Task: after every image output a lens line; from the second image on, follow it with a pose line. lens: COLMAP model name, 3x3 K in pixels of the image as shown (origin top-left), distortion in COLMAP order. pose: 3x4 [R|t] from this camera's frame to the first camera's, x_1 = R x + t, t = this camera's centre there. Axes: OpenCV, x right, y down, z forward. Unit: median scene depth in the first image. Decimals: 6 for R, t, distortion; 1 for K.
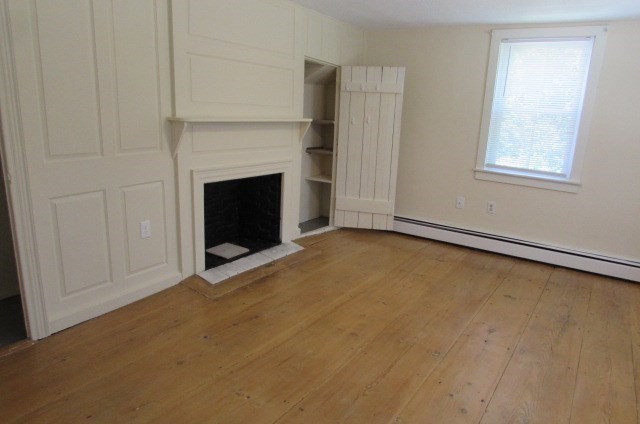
lens RADIAL K [[452.6, 0, 323.0], [0, 452.6, 213.1], [0, 0, 1]] dist [-0.030251, 0.004901]
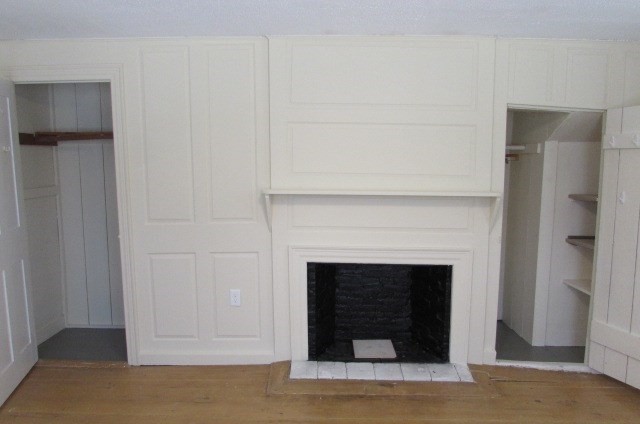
lens RADIAL K [[452.6, 0, 321.6], [0, 452.6, 215.4], [0, 0, 1]] dist [-0.030251, 0.004901]
pose [[0.535482, 0.058225, -0.842537, 0.434456], [-0.180102, 0.982545, -0.046565, -0.104665], [0.825120, 0.176678, 0.536622, 0.461165]]
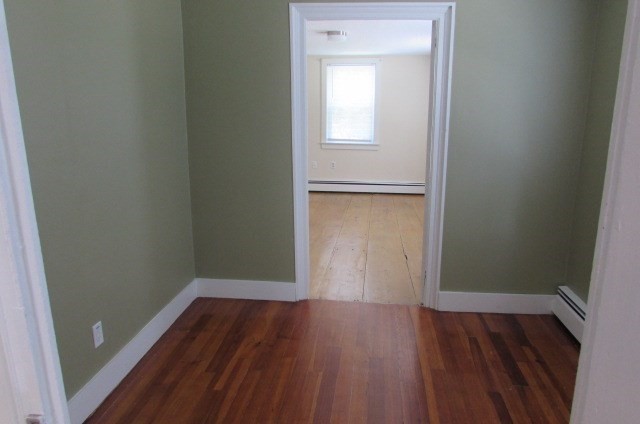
lens RADIAL K [[452.6, 0, 320.9], [0, 452.6, 211.1], [0, 0, 1]] dist [-0.030251, 0.004901]
pose [[0.897742, -0.146084, 0.415595, -0.468173], [0.147918, 0.988604, 0.027977, 0.125282], [-0.414946, 0.036358, 0.909120, -0.591256]]
